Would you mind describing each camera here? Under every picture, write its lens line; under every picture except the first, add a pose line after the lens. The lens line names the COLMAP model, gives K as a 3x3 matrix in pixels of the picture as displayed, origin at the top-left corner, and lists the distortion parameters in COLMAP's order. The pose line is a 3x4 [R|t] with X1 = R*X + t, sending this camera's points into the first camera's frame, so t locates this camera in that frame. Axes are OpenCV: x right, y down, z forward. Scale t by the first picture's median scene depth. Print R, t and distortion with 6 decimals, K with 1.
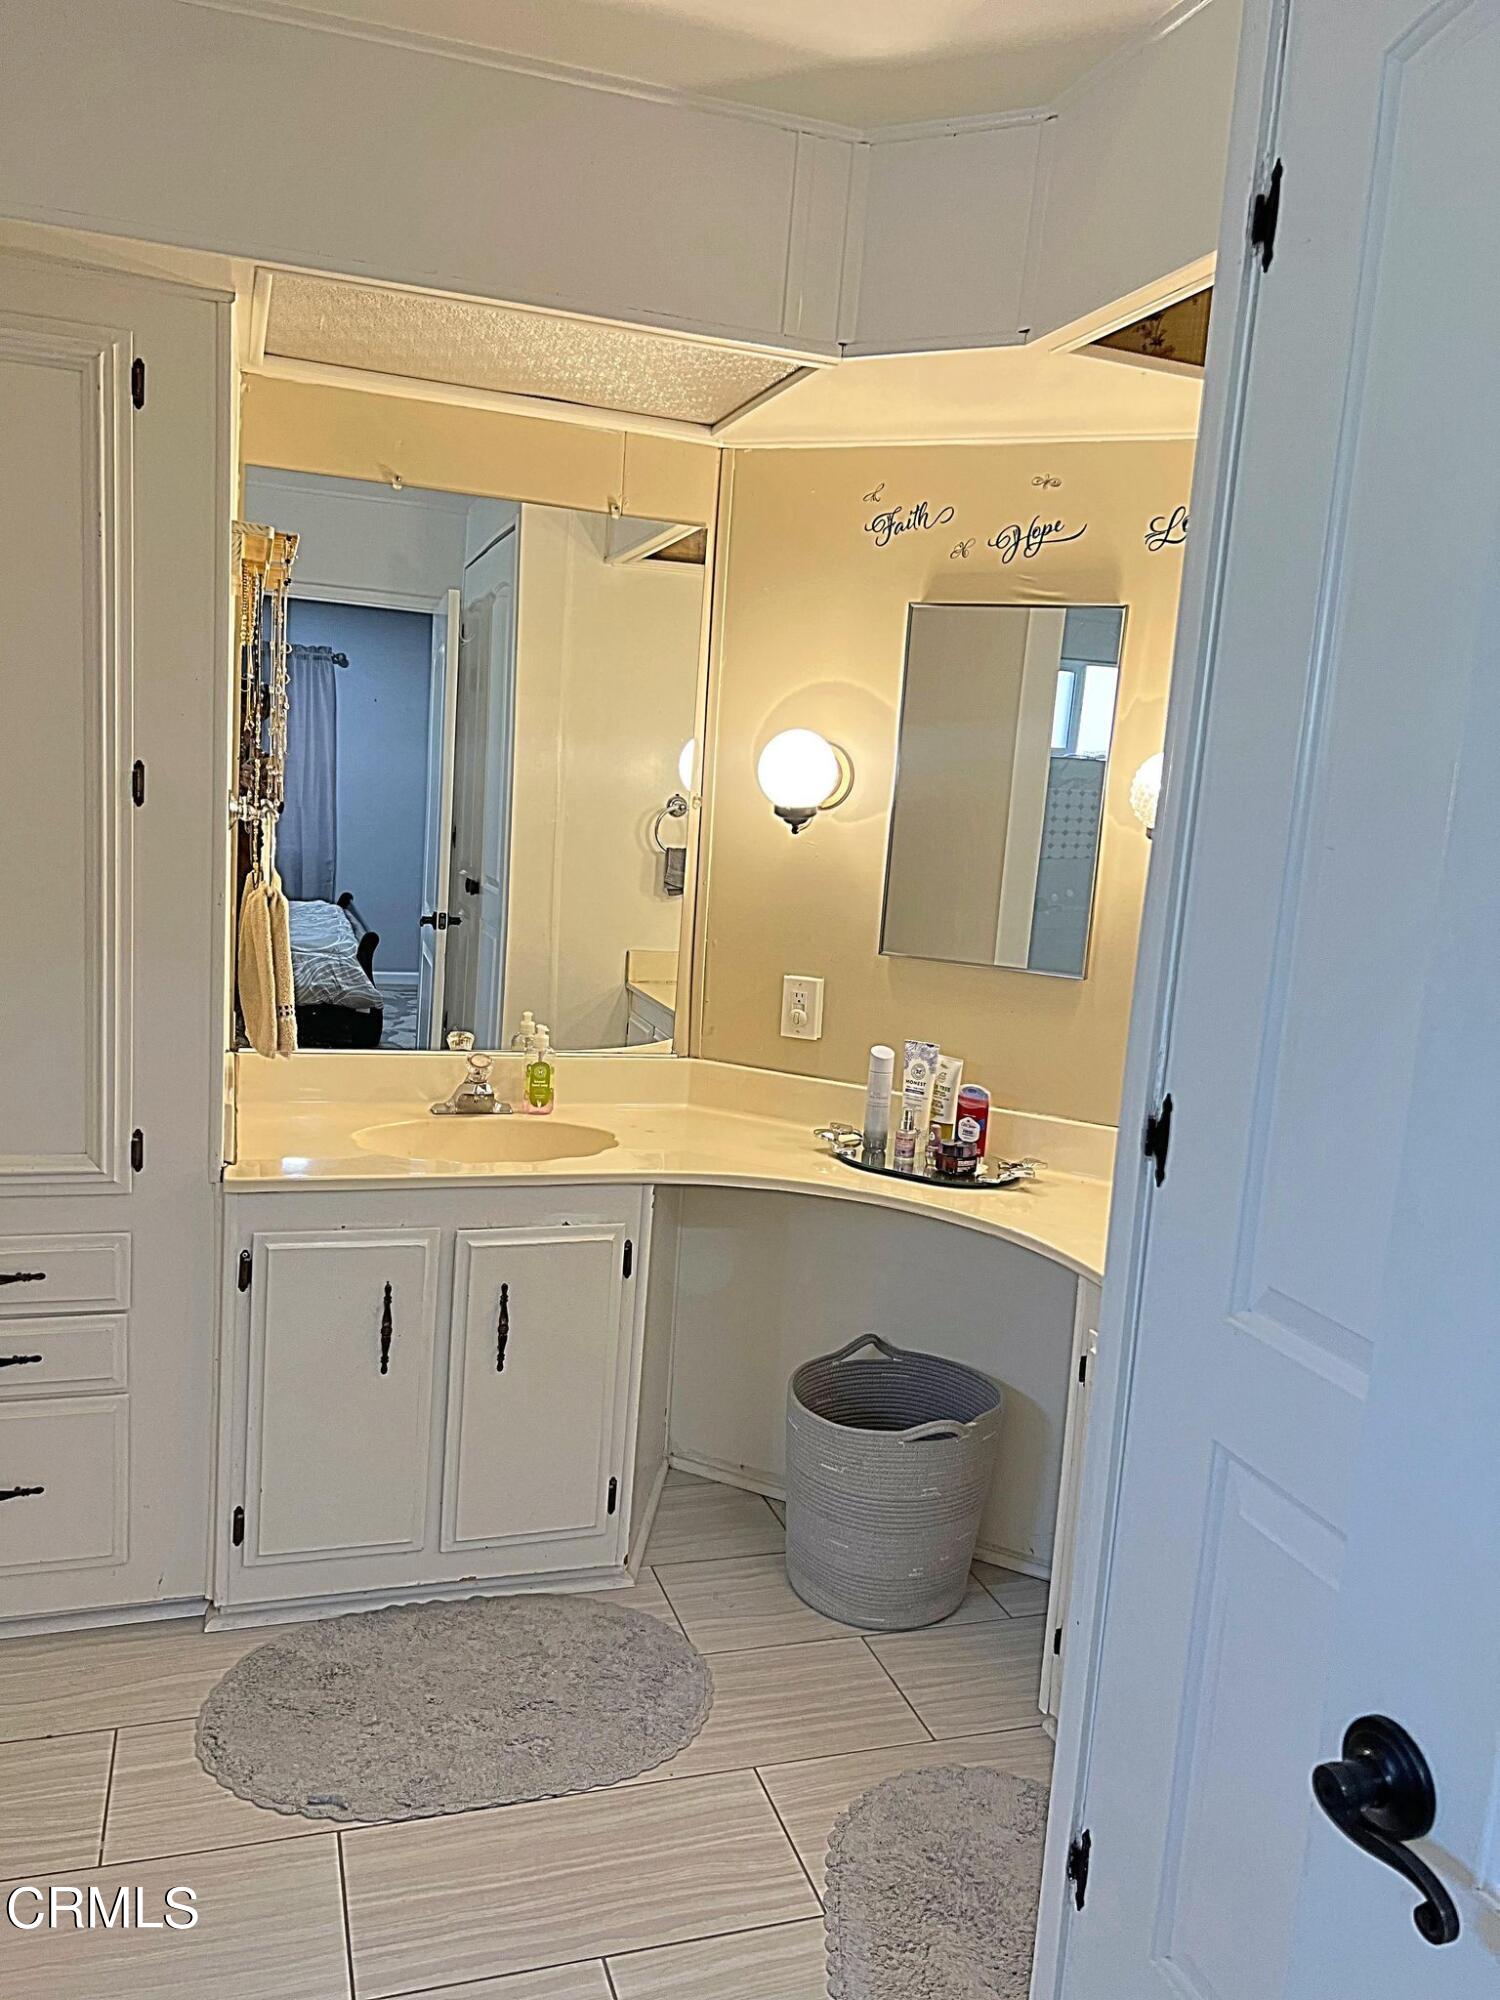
lens RADIAL K [[1519.6, 0, 750.0], [0, 1519.6, 1000.0], [0, 0, 1]] dist [0.078229, -0.085918]
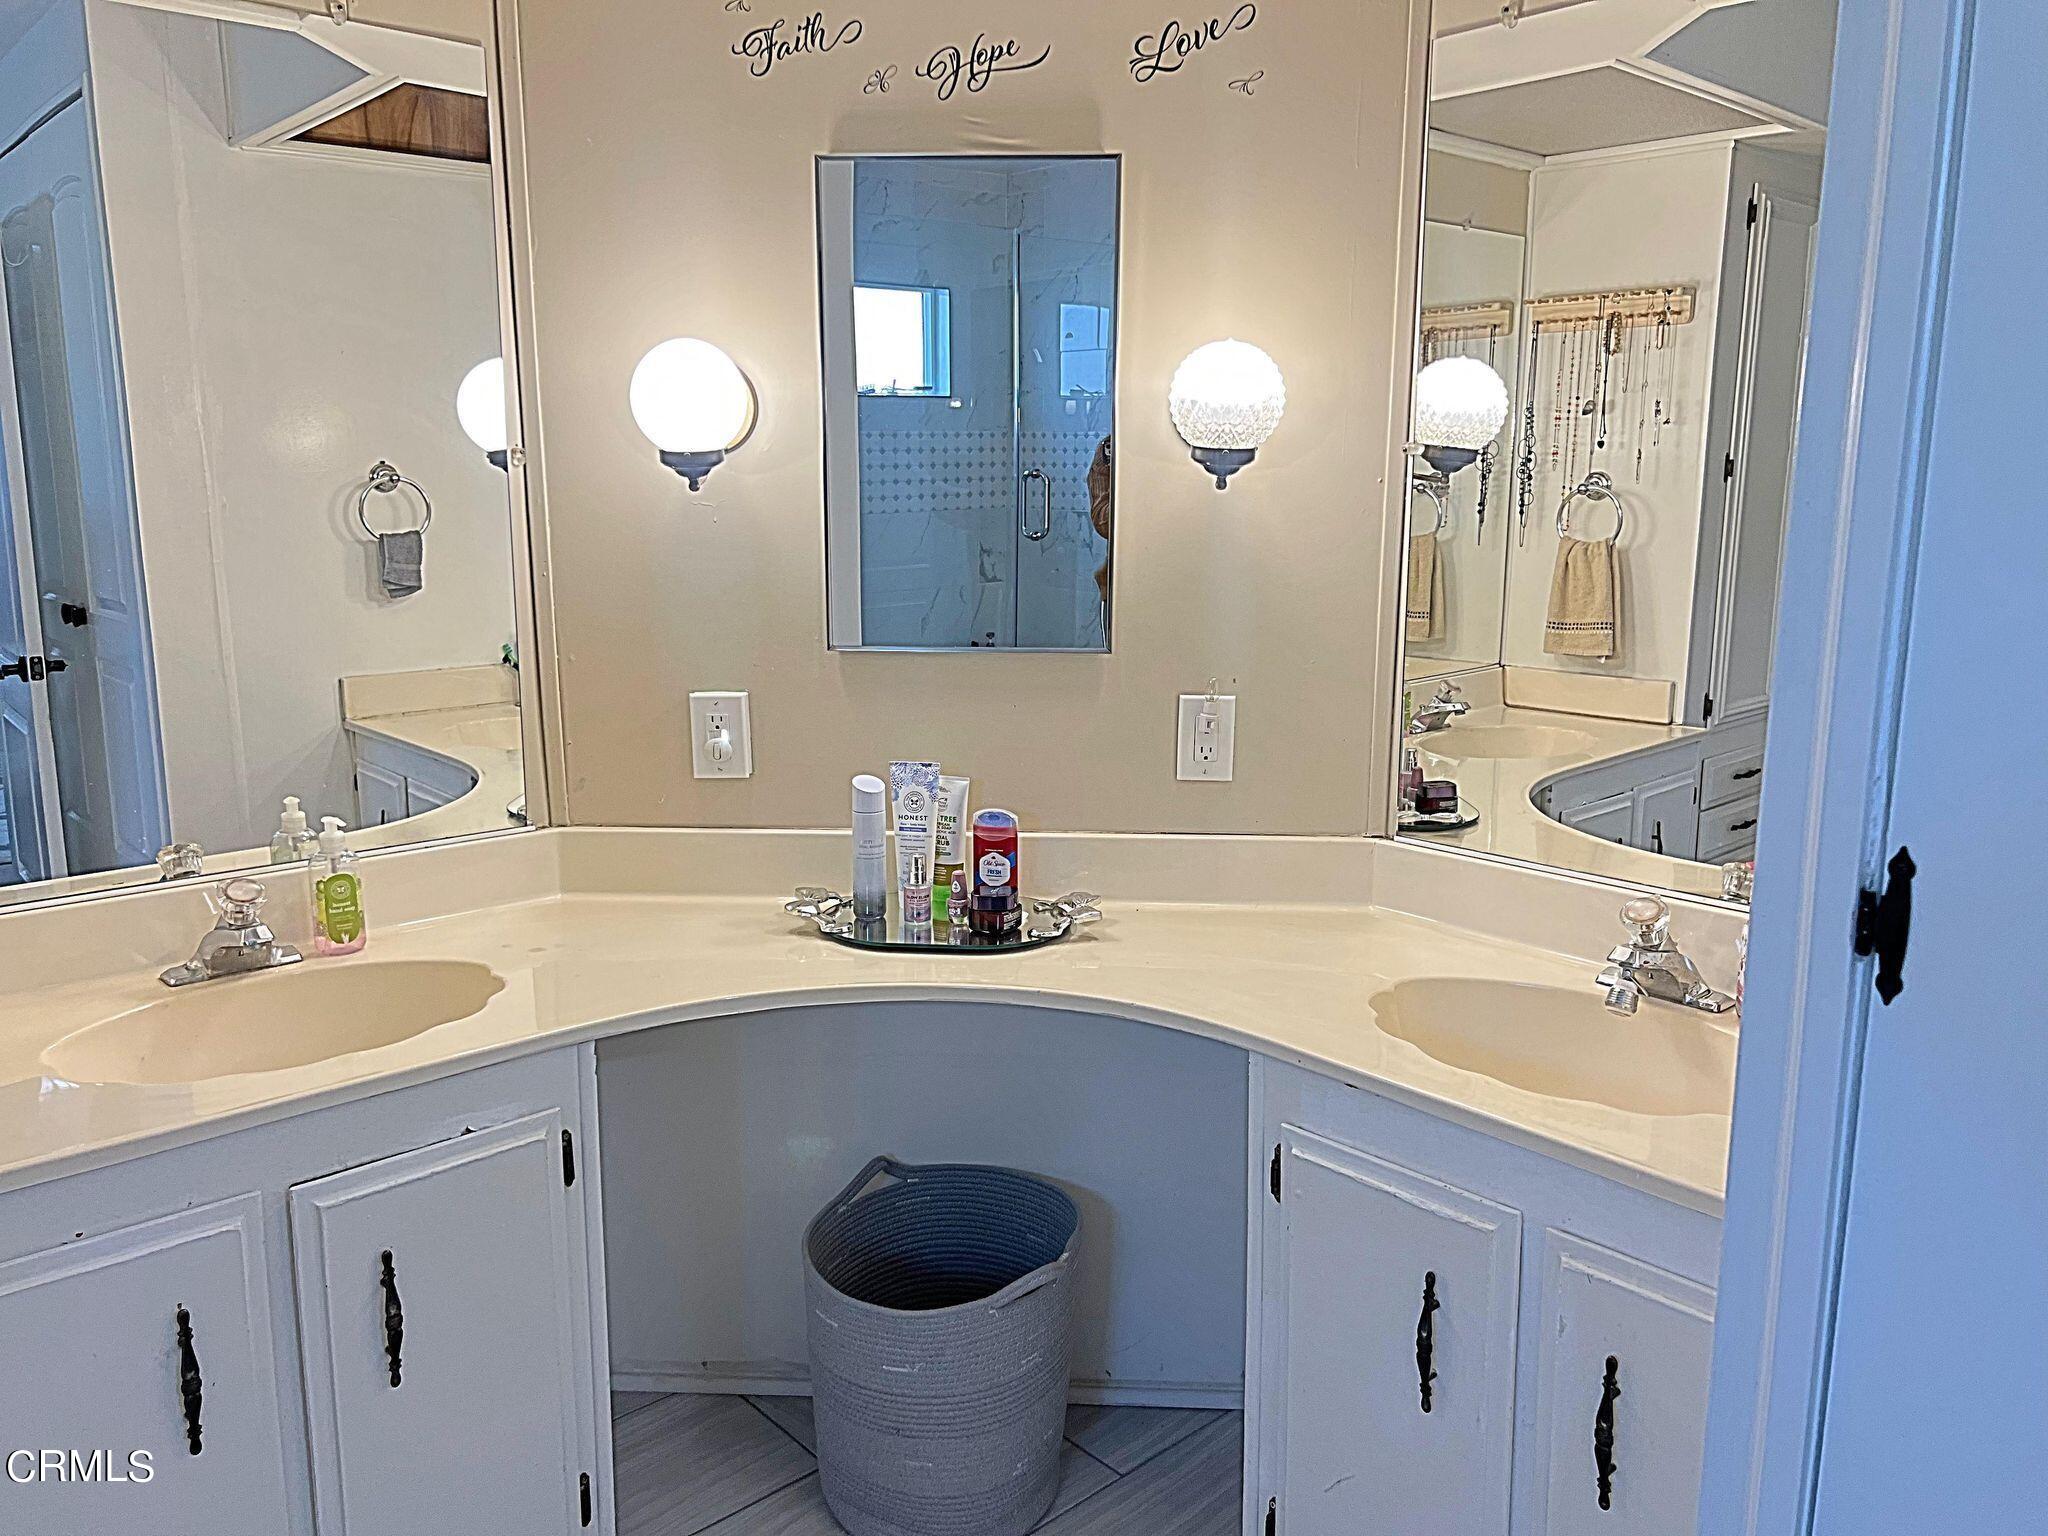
lens RADIAL K [[1562.9, 0, 1036.1], [0, 1562.9, 742.1], [0, 0, 1]] dist [0.054625, -0.062884]
pose [[0.913436, -0.138220, 0.382792, -0.128823], [0.119646, 0.990199, 0.072042, -0.031230], [-0.388998, -0.020007, 0.921021, 0.294873]]
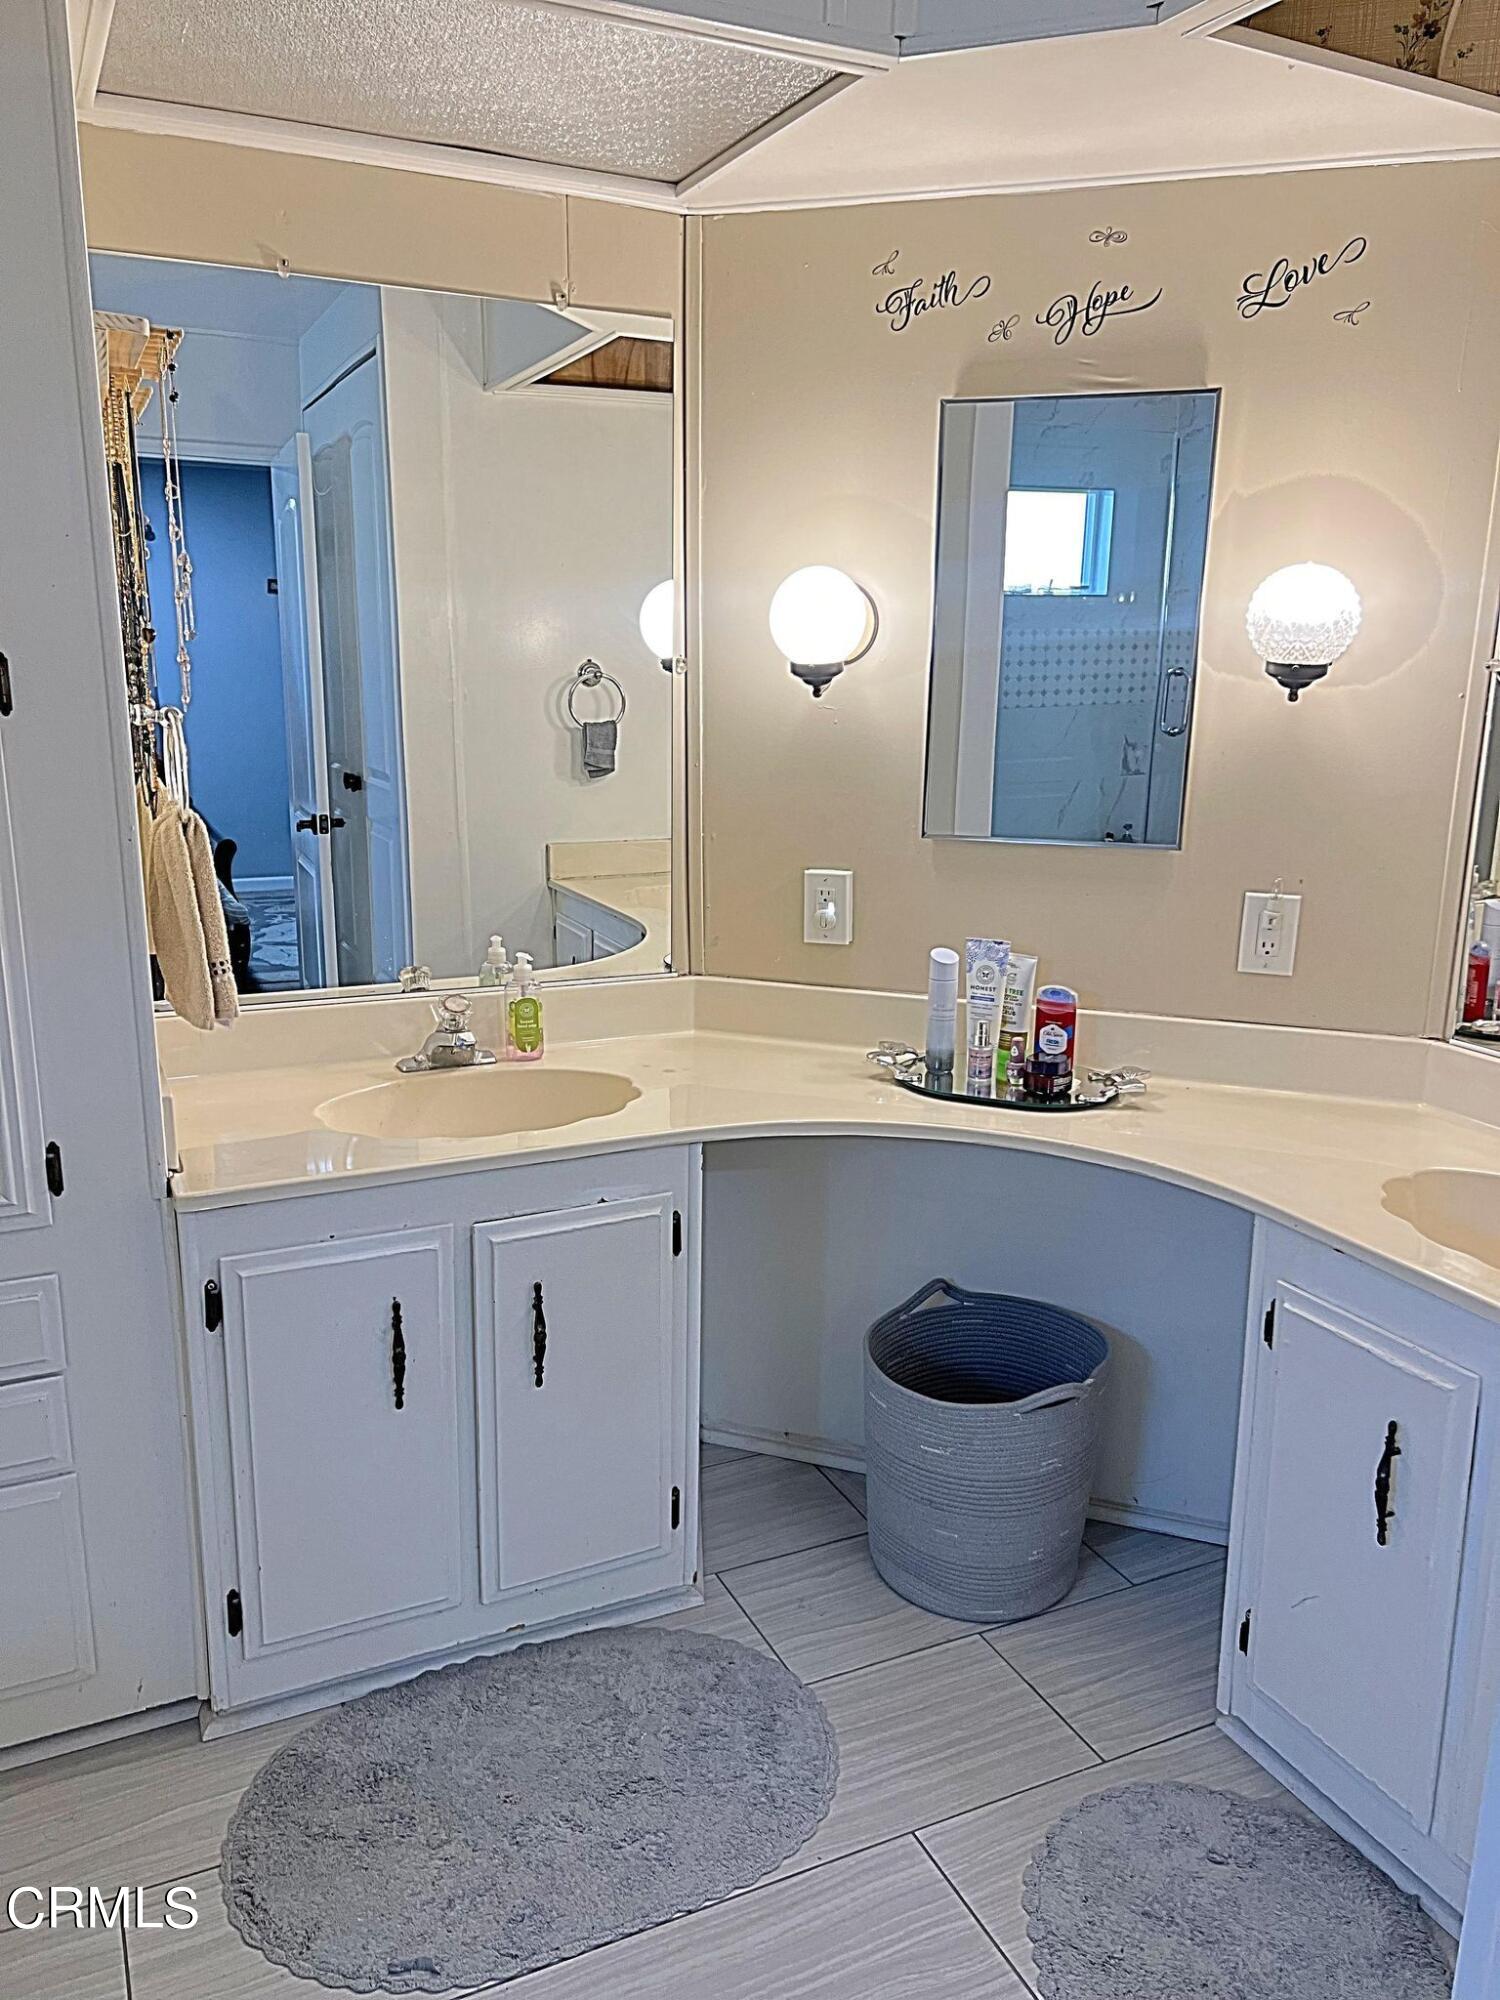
lens RADIAL K [[1519.6, 0, 750.0], [0, 1519.6, 1000.0], [0, 0, 1]] dist [0.078229, -0.085918]
pose [[0.991452, -0.082684, 0.100924, -0.111814], [0.073568, 0.993136, 0.090937, -0.026979], [-0.107750, -0.082735, 0.990730, 0.186717]]
